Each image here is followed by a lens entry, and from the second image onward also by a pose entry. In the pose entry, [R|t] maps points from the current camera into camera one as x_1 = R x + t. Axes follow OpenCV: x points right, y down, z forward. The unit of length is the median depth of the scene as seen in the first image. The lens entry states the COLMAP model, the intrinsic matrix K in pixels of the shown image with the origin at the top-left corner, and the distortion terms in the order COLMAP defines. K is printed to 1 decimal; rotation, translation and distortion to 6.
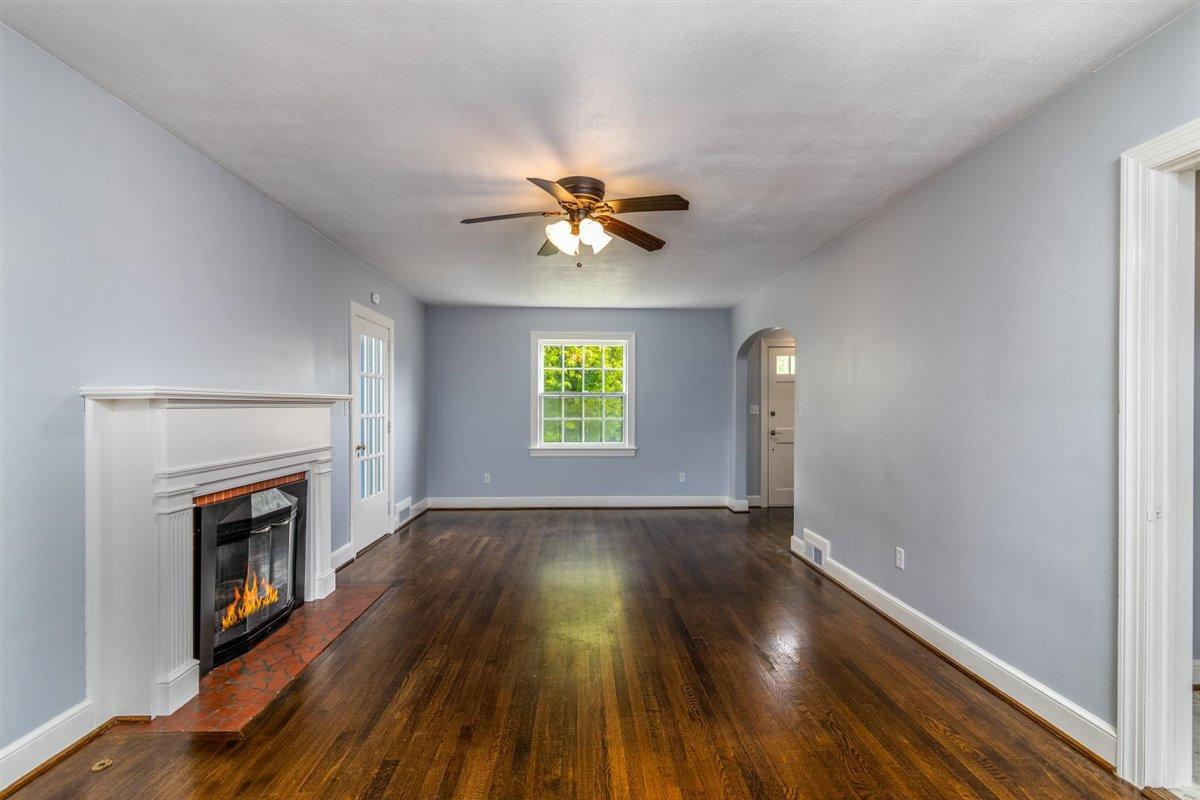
lens RADIAL K [[556.5, 0, 599.6], [0, 556.5, 403.9], [0, 0, 1]] dist [-0.003073, -0.000789]
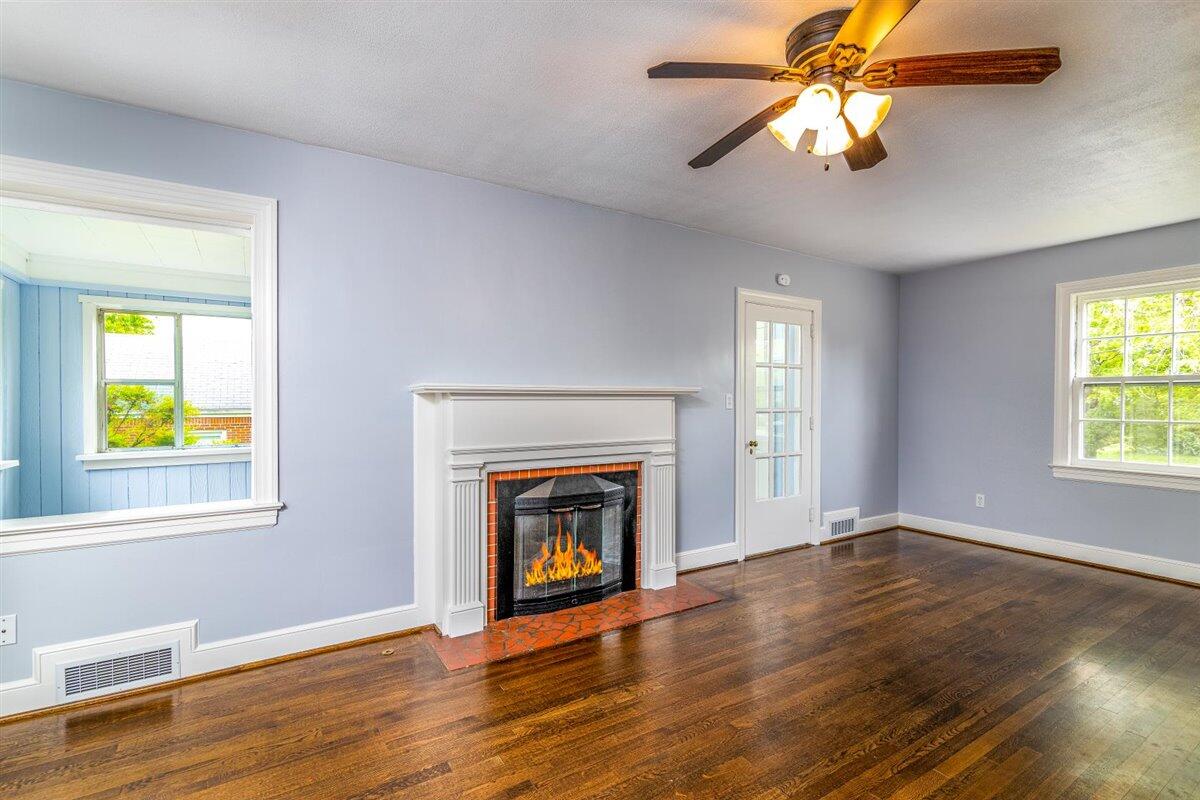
lens RADIAL K [[556.5, 0, 606.5], [0, 556.5, 402.0], [0, 0, 1]] dist [-0.003073, -0.000789]
pose [[0.499460, 0.005326, -0.866321, 0.328720], [0.001590, 0.999974, 0.007065, 0.002339], [0.866336, -0.004906, 0.499438, 0.421088]]
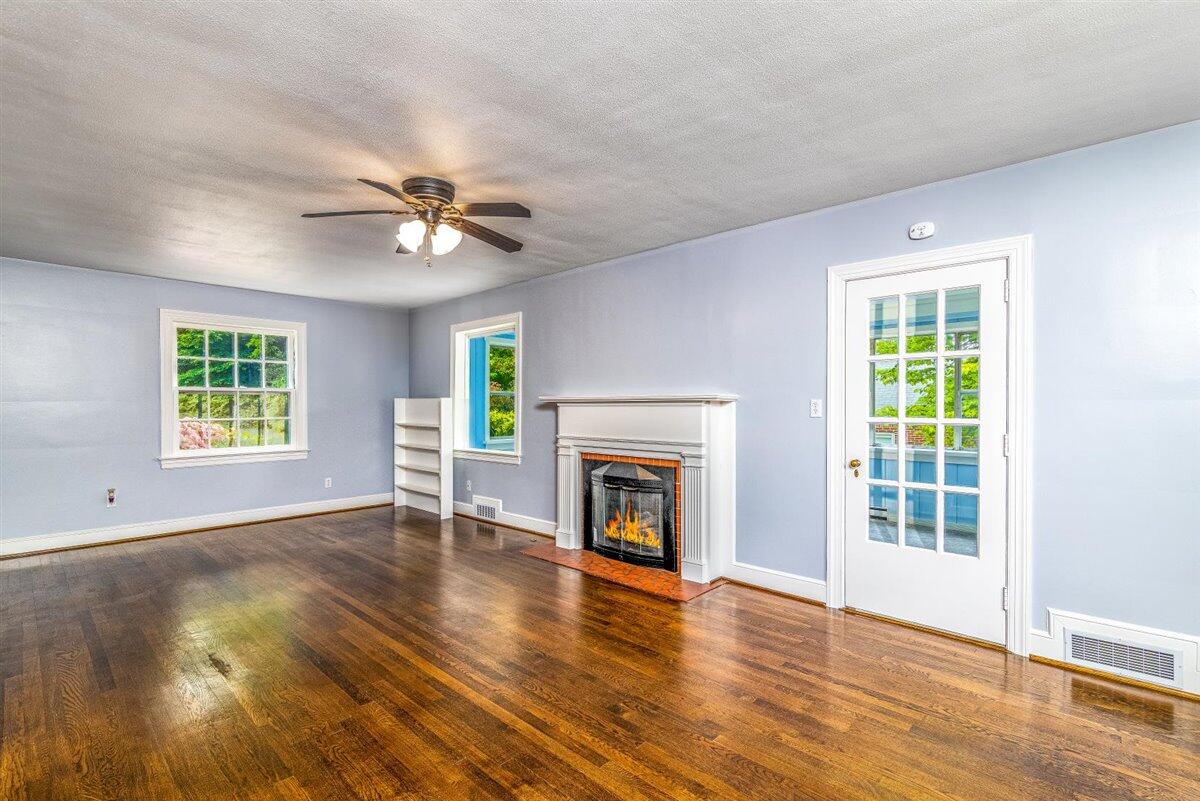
lens RADIAL K [[556.5, 0, 602.0], [0, 556.5, 405.3], [0, 0, 1]] dist [-0.003073, -0.000789]
pose [[-0.719211, 0.002901, -0.694785, 0.386247], [0.002997, 0.999995, 0.001073, 0.002548], [0.694785, -0.001310, -0.719216, 1.670622]]
